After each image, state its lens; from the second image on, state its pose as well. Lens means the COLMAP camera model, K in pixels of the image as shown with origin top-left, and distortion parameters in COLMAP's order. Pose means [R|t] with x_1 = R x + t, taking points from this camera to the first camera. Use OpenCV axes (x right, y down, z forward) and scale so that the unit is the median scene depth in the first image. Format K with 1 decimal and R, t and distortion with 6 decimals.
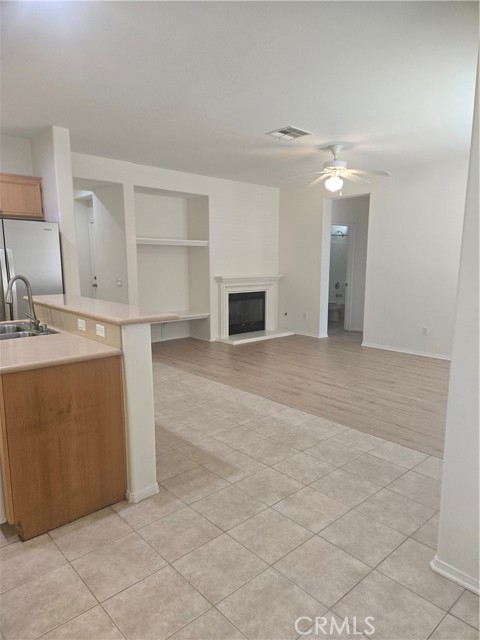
lens RADIAL K [[427.1, 0, 241.6], [0, 427.1, 320.3], [0, 0, 1]] dist [0.068544, -0.055880]
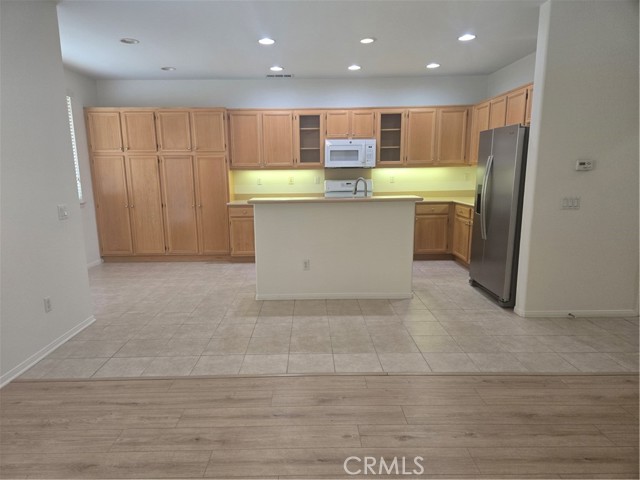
lens RADIAL K [[427.1, 0, 317.1], [0, 427.1, 243.1], [0, 0, 1]] dist [0.068544, -0.055880]
pose [[-0.657719, 0.135291, -0.741014, 0.658063], [-0.100560, 0.959163, 0.264376, -0.226412], [0.746521, 0.248402, -0.617254, 1.601130]]
